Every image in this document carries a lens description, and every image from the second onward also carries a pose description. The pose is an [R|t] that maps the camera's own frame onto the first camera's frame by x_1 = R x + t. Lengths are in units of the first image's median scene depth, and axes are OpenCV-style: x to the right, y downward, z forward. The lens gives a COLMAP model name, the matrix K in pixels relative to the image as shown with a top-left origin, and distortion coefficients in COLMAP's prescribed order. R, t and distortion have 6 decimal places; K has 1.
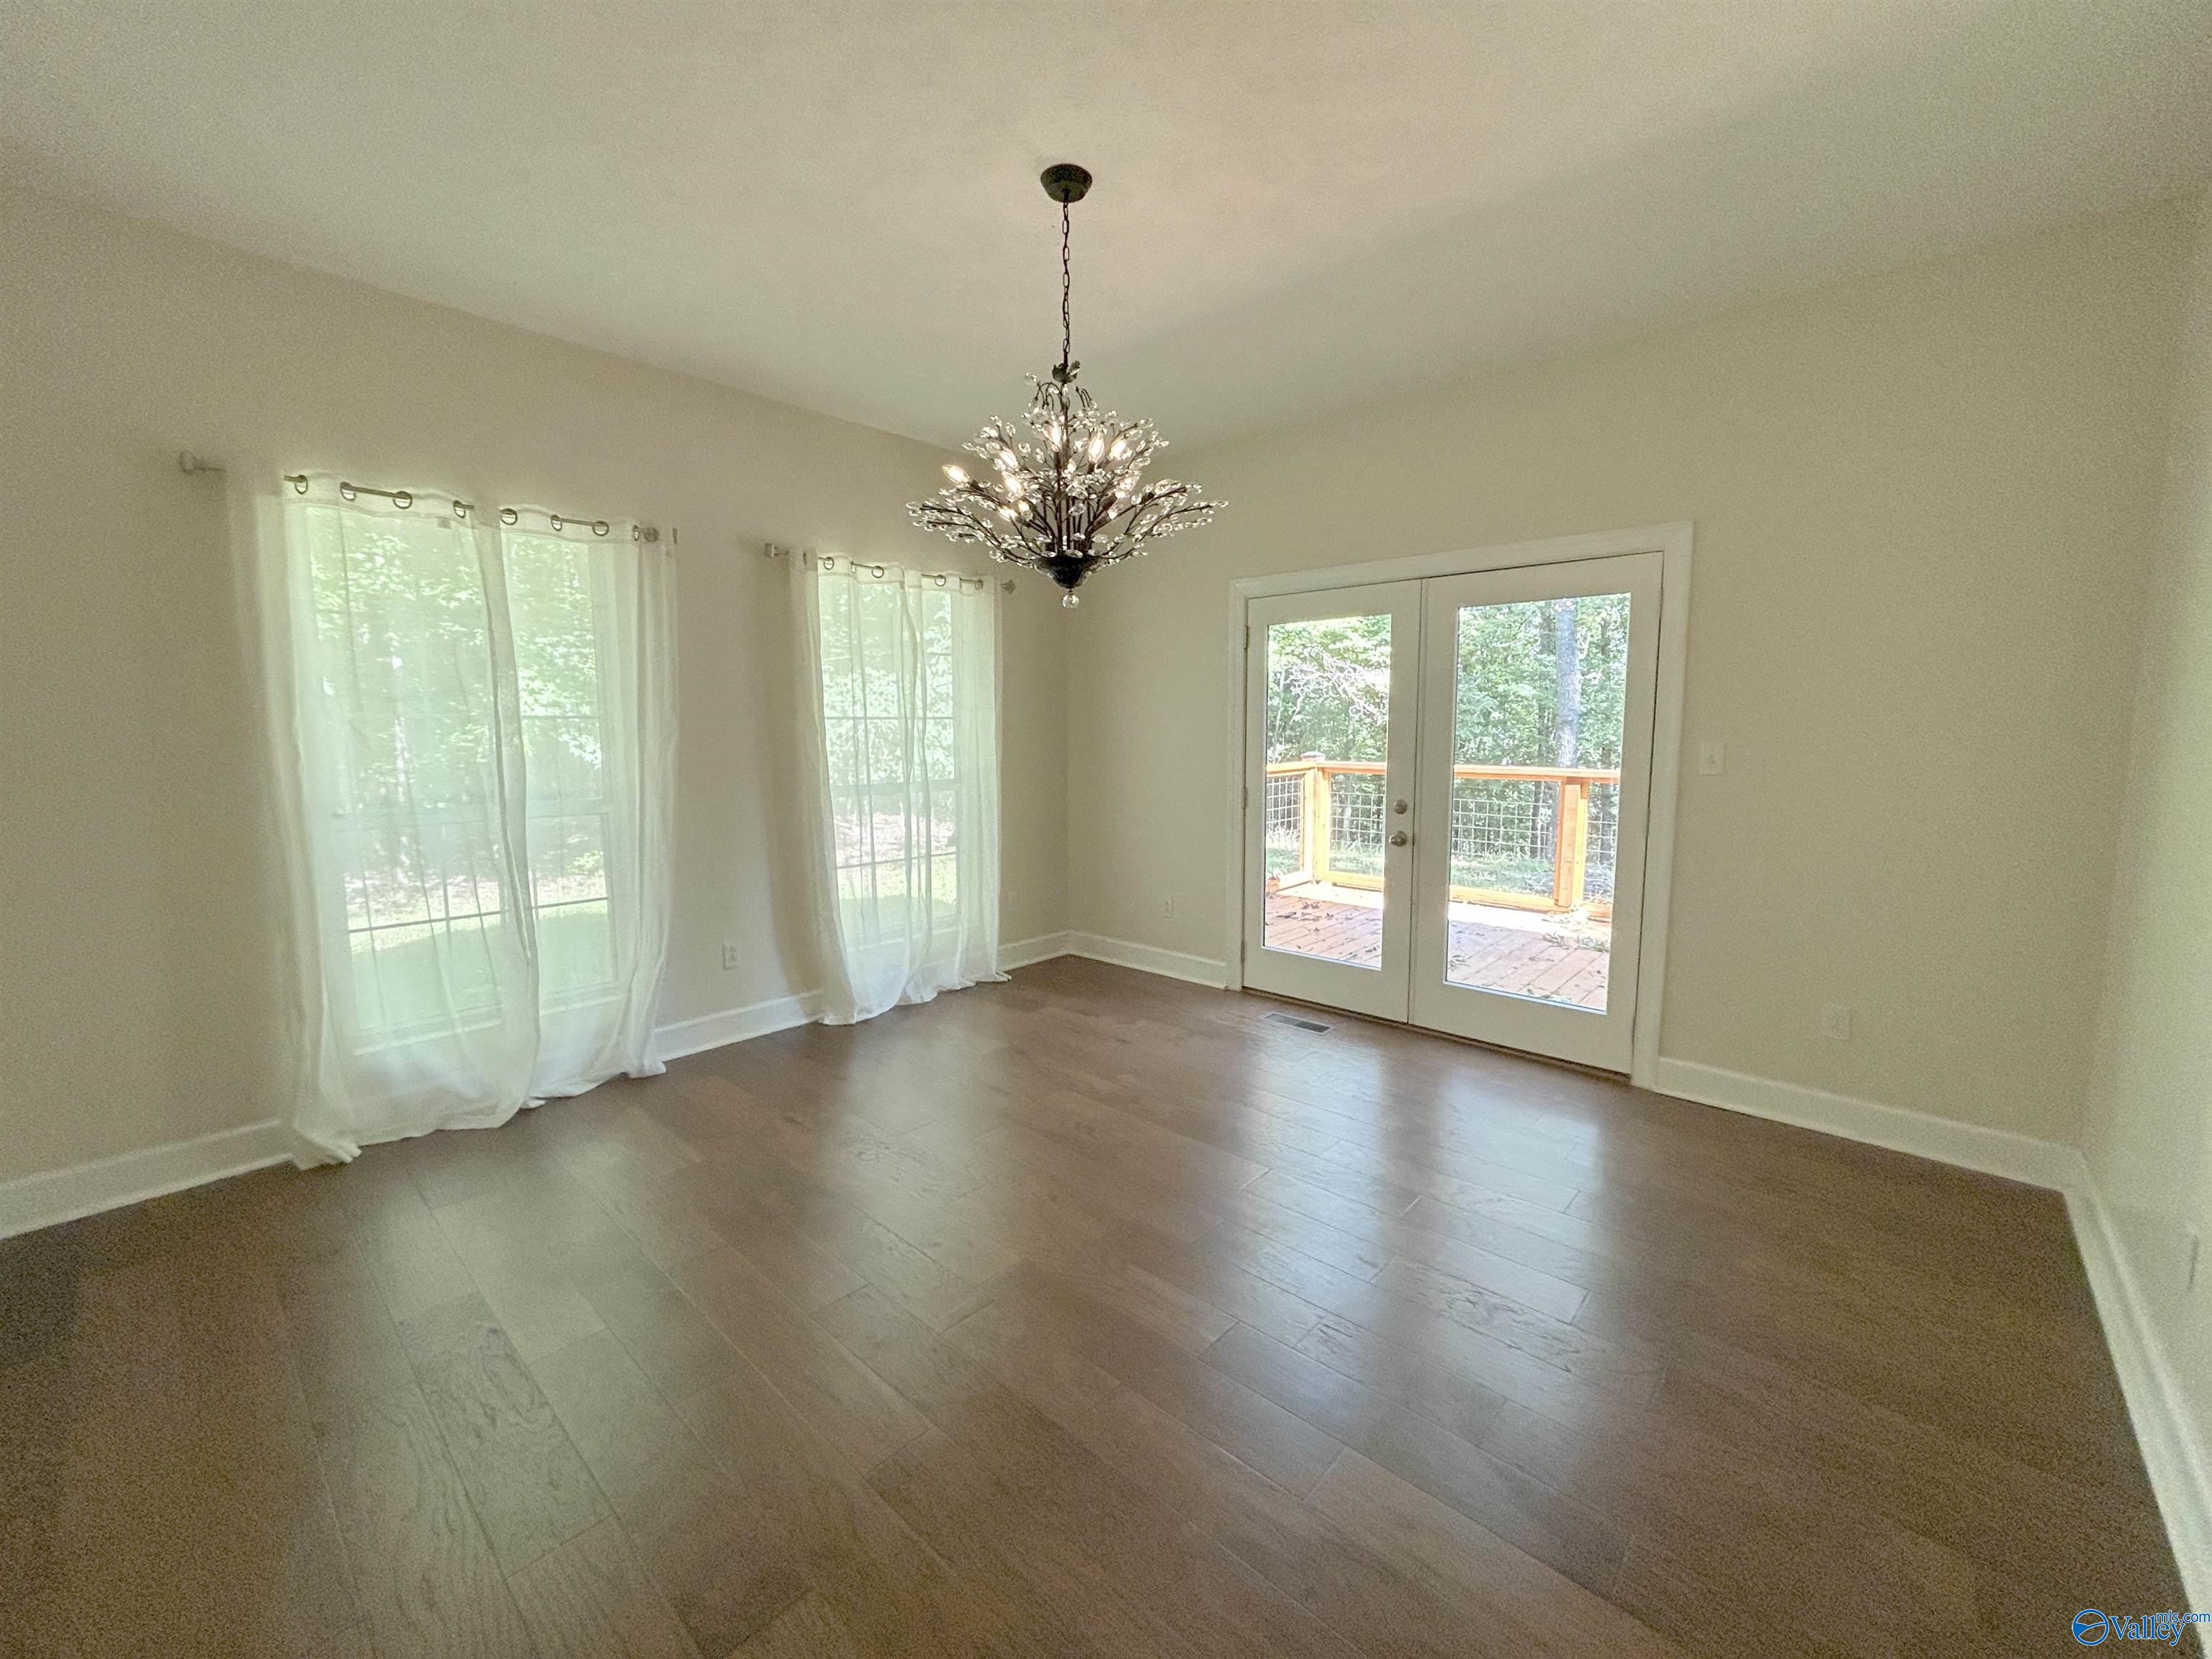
lens RADIAL K [[887.8, 0, 1111.3], [0, 887.8, 822.1], [0, 0, 1]] dist [-0.003097, -0.000033]
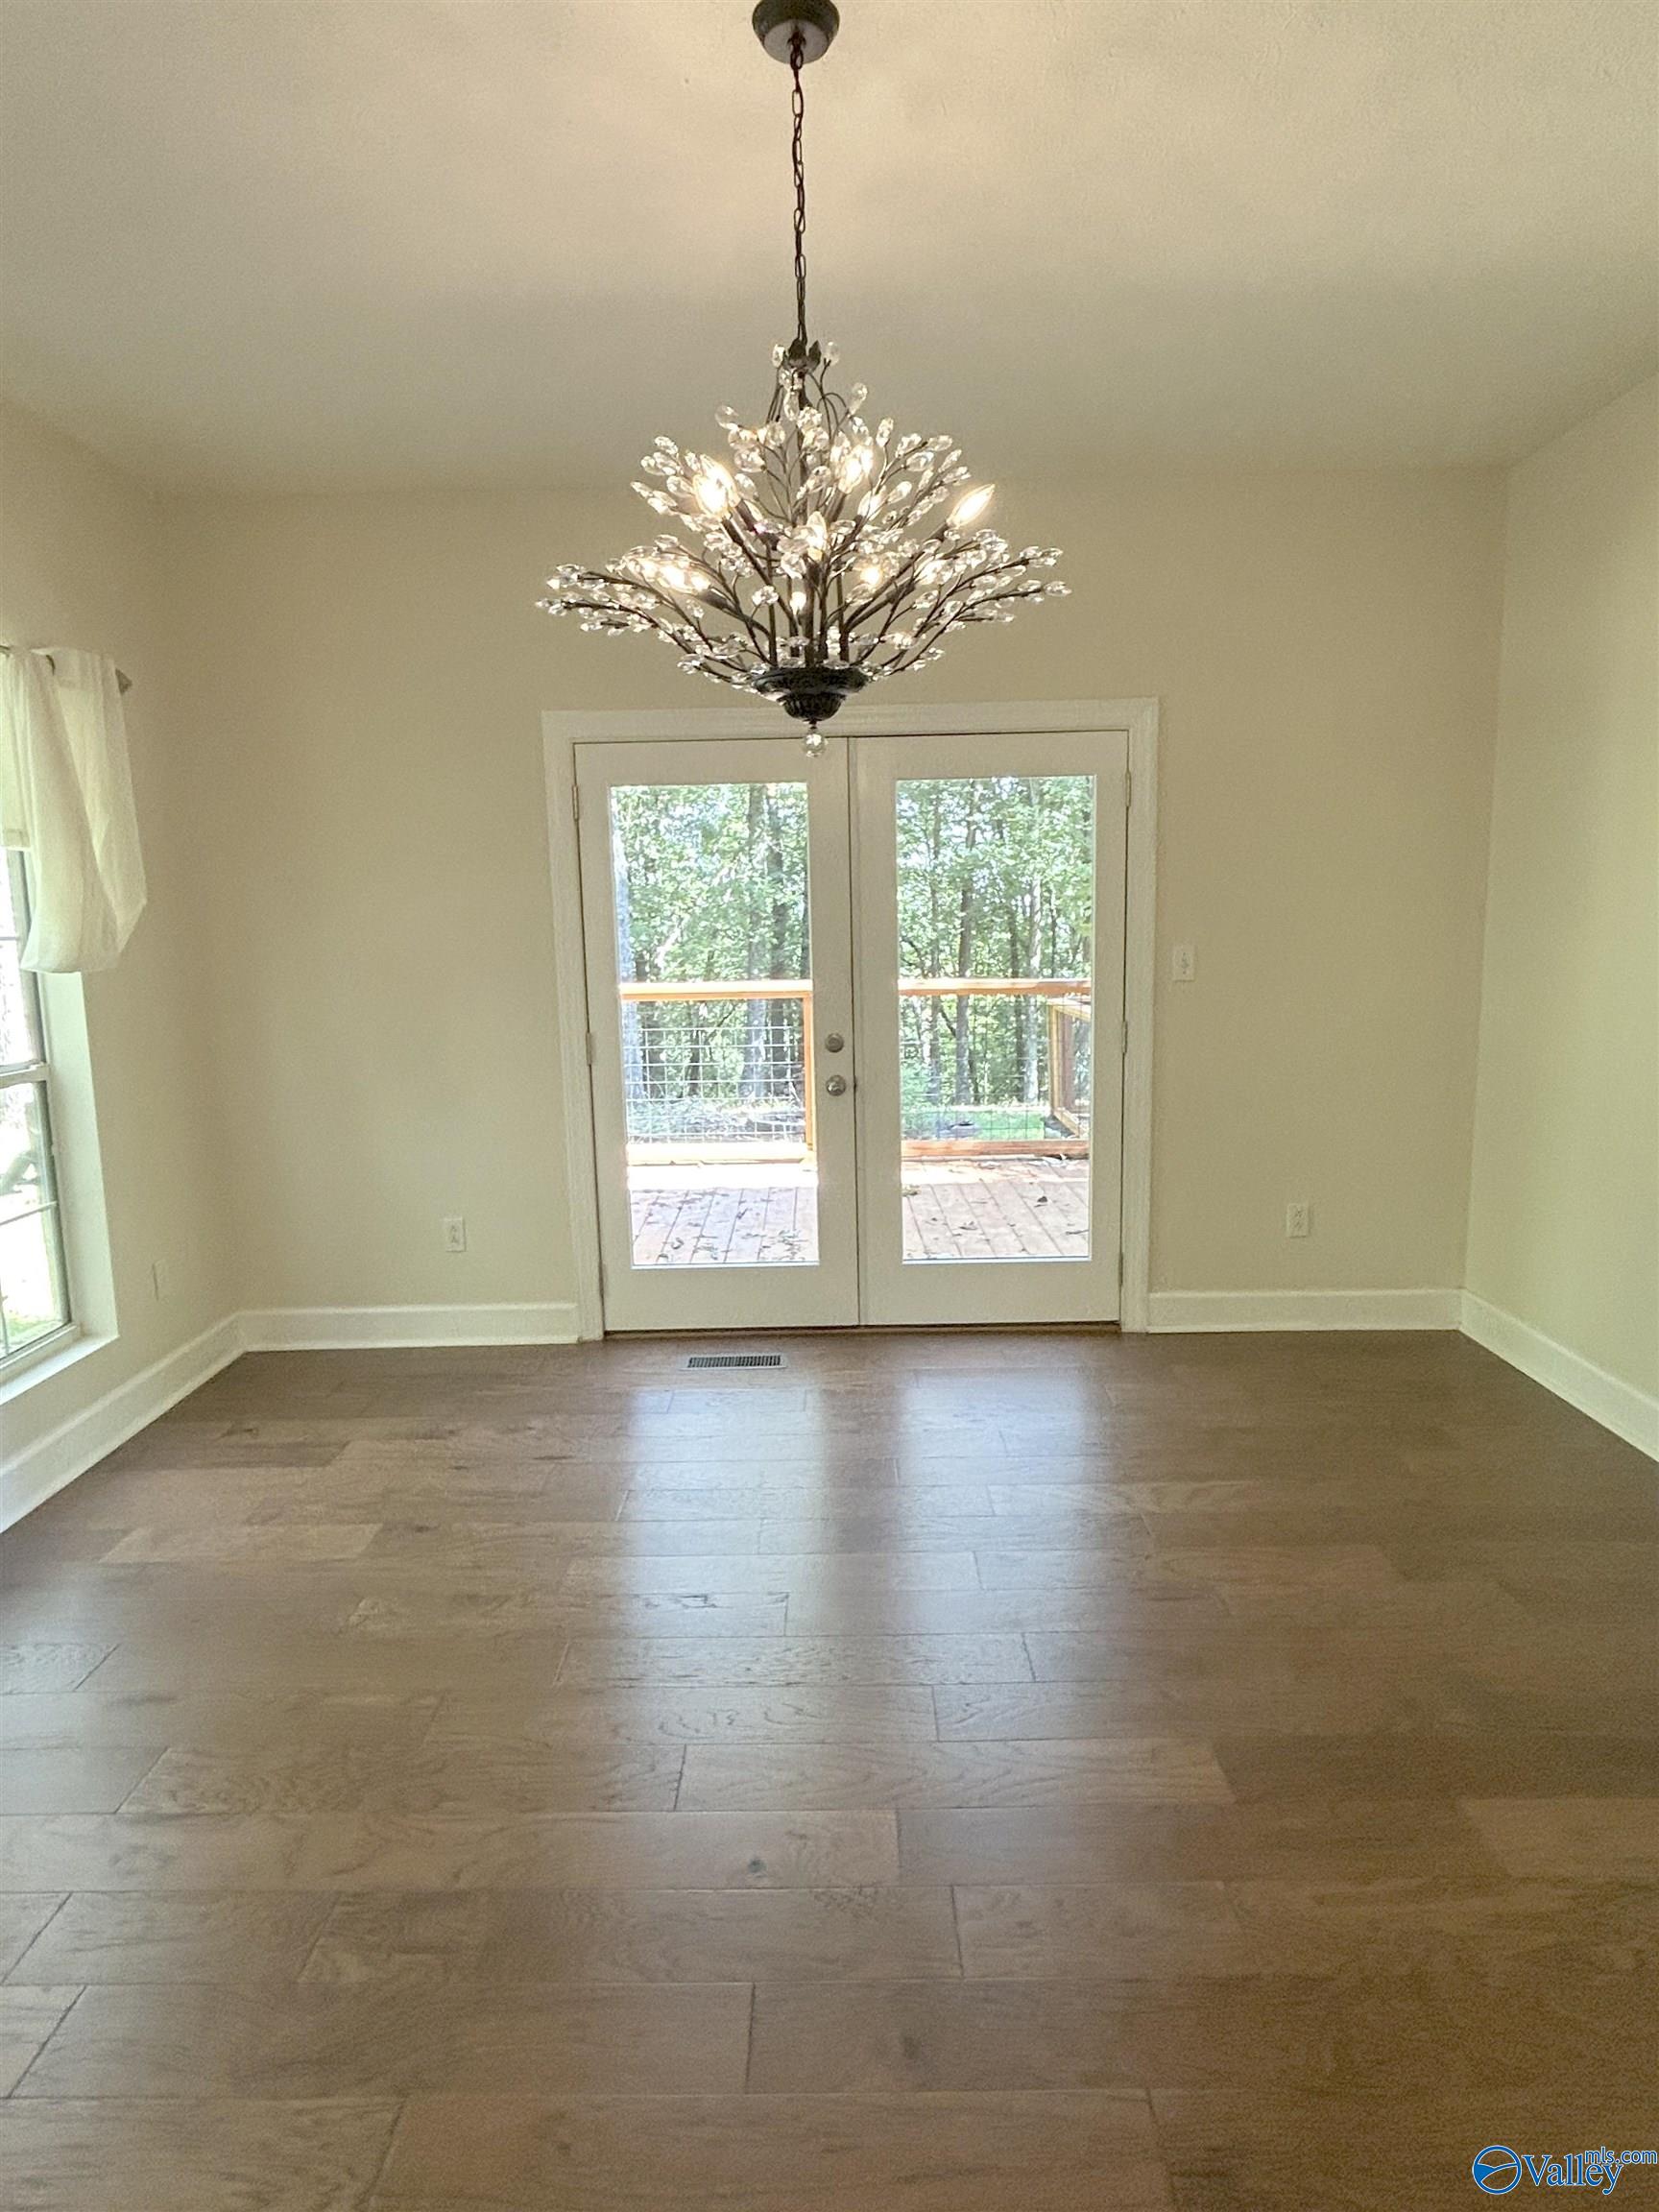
lens RADIAL K [[1243.6, 0, 829.5], [0, 1243.6, 1106.0], [0, 0, 1]] dist [-0.005752, -0.000734]
pose [[0.751530, -0.116164, 0.649391, -0.363716], [0.094237, 0.993183, 0.068603, -0.037088], [-0.652934, 0.009639, 0.757354, 0.208679]]
